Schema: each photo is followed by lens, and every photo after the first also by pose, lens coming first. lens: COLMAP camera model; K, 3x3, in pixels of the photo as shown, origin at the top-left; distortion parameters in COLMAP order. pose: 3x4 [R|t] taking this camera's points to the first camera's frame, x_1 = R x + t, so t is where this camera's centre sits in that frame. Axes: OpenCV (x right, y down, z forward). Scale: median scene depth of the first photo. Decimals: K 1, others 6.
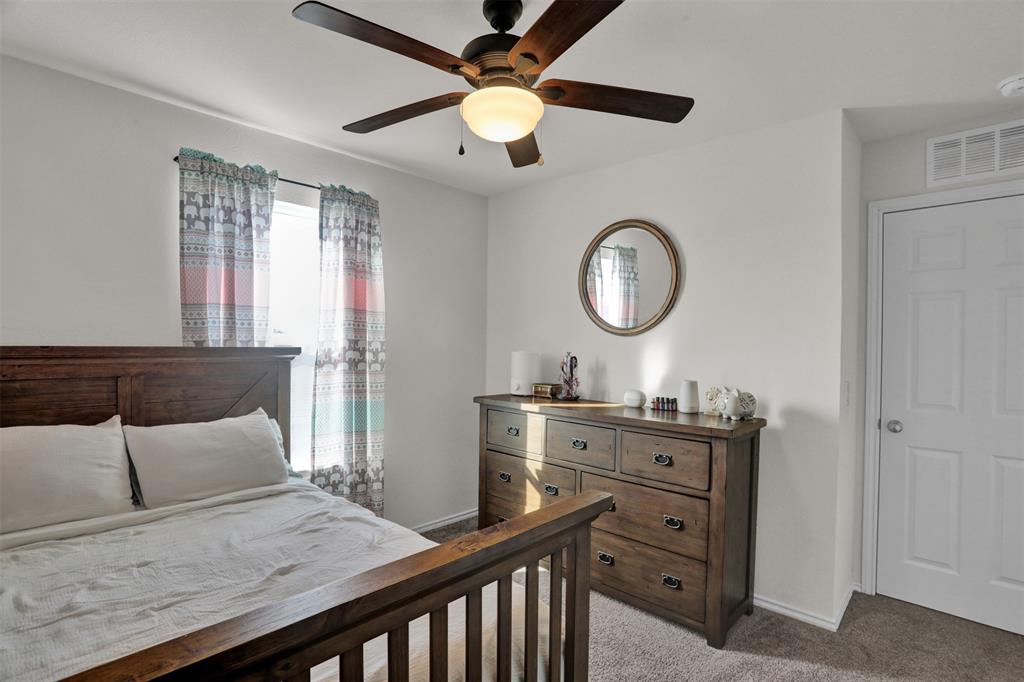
lens RADIAL K [[498.9, 0, 516.3], [0, 498.9, 349.5], [0, 0, 1]] dist [-0.074839, 0.031070]
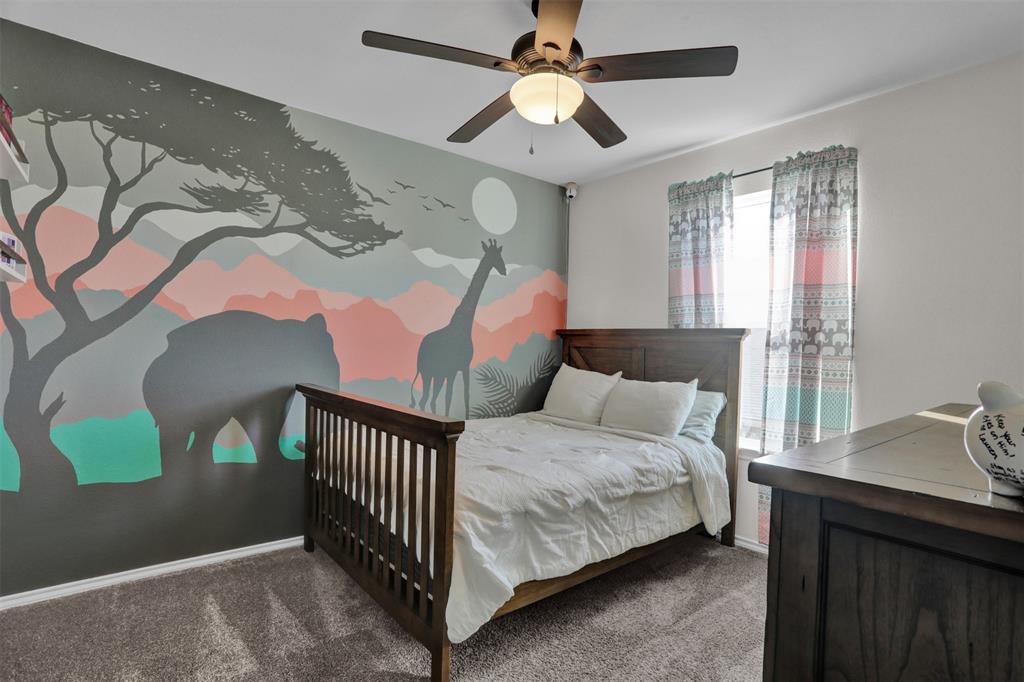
lens RADIAL K [[498.9, 0, 516.3], [0, 498.9, 349.5], [0, 0, 1]] dist [-0.074839, 0.031070]
pose [[-0.140496, -0.008777, -0.990042, 0.665243], [-0.044556, 0.999004, -0.002533, 0.065398], [0.989078, 0.043756, -0.140747, 0.672472]]
